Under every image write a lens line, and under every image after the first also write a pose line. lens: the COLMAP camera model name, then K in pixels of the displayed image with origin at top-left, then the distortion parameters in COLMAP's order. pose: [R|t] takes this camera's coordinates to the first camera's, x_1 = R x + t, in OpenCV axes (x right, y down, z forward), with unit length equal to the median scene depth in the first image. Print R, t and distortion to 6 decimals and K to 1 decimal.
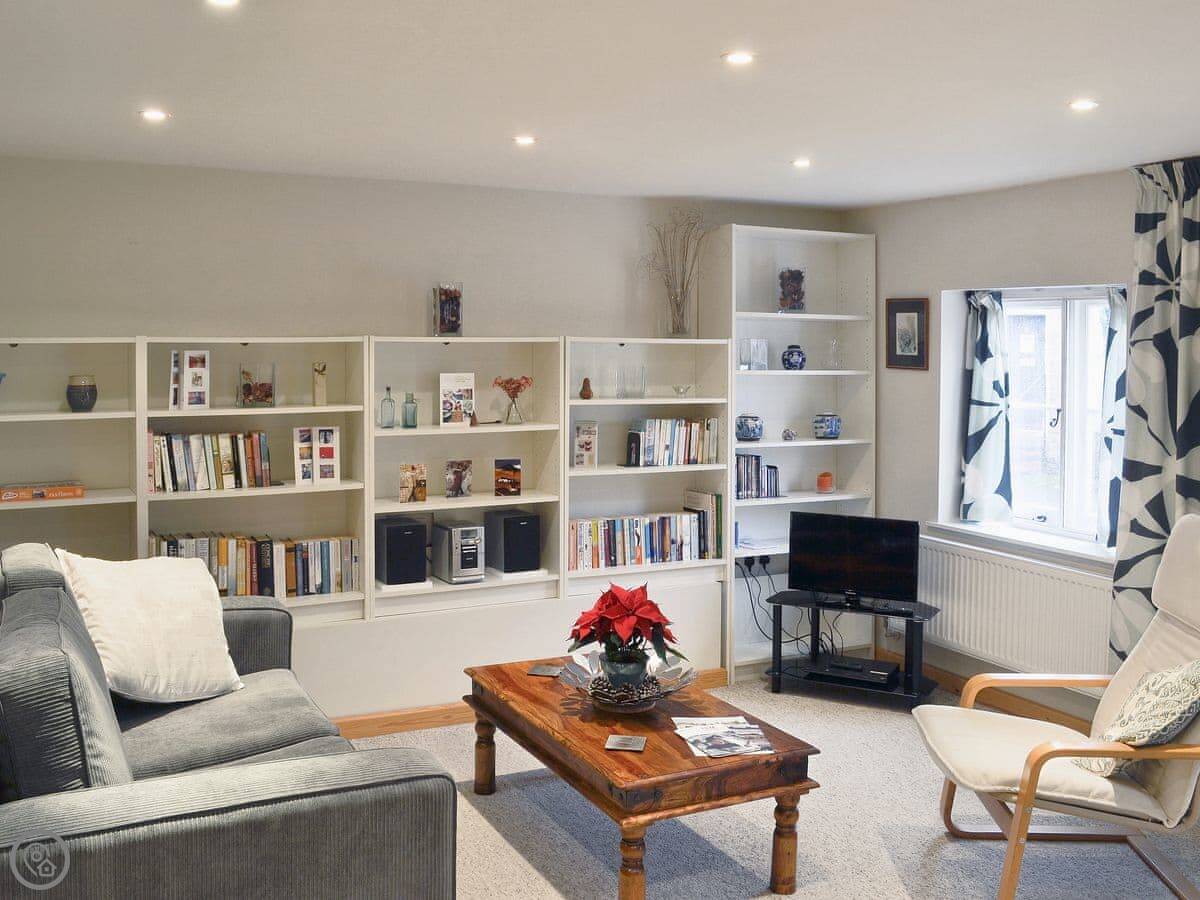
lens RADIAL K [[1153.8, 0, 598.3], [0, 1153.8, 350.5], [0, 0, 1]] dist [-0.024035, 0.000122]
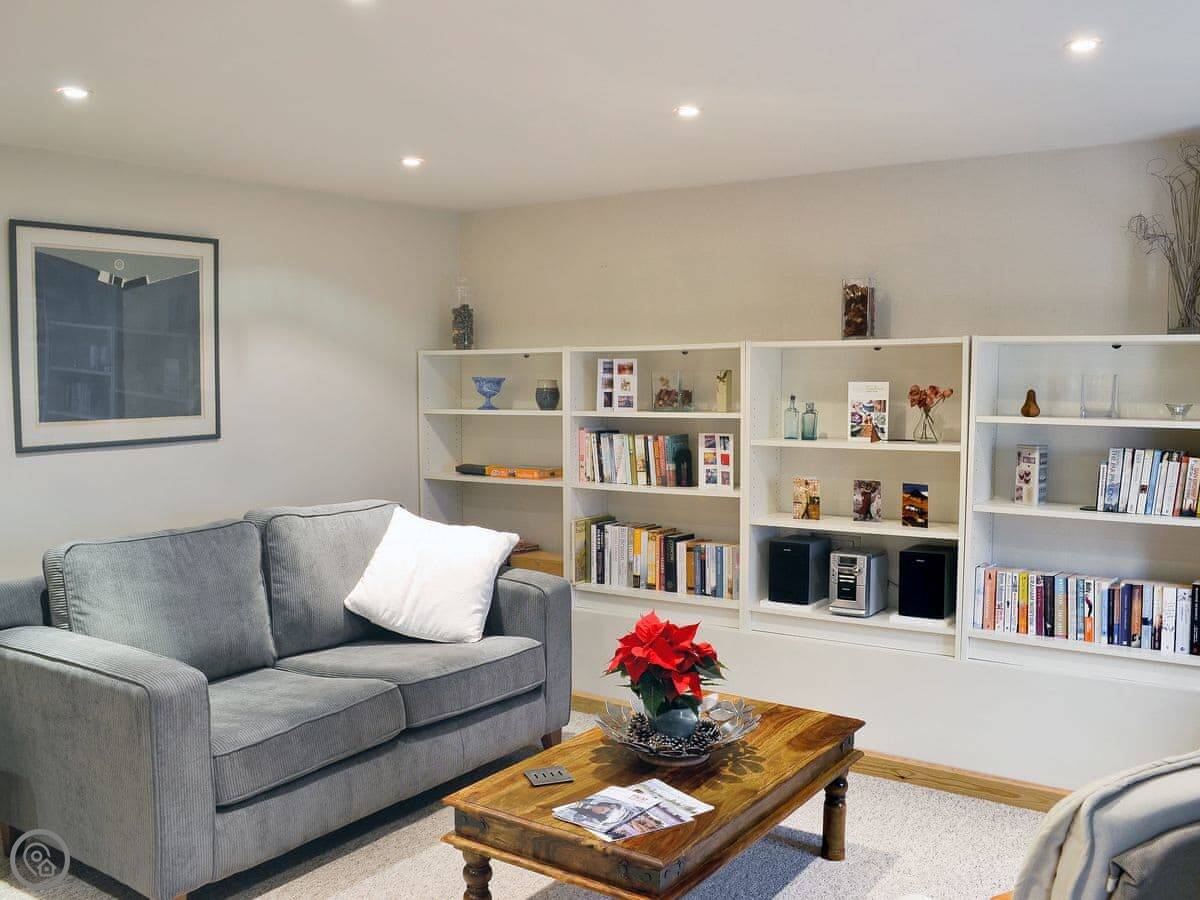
lens RADIAL K [[1104.7, 0, 600.0], [0, 1104.7, 450.0], [0, 0, 1]] dist [-0.085005, 0.007963]
pose [[0.480719, 0.052225, -0.875318, 0.536096], [-0.001061, 0.998259, 0.058978, 0.023155], [0.876874, -0.027424, 0.479937, 0.428783]]
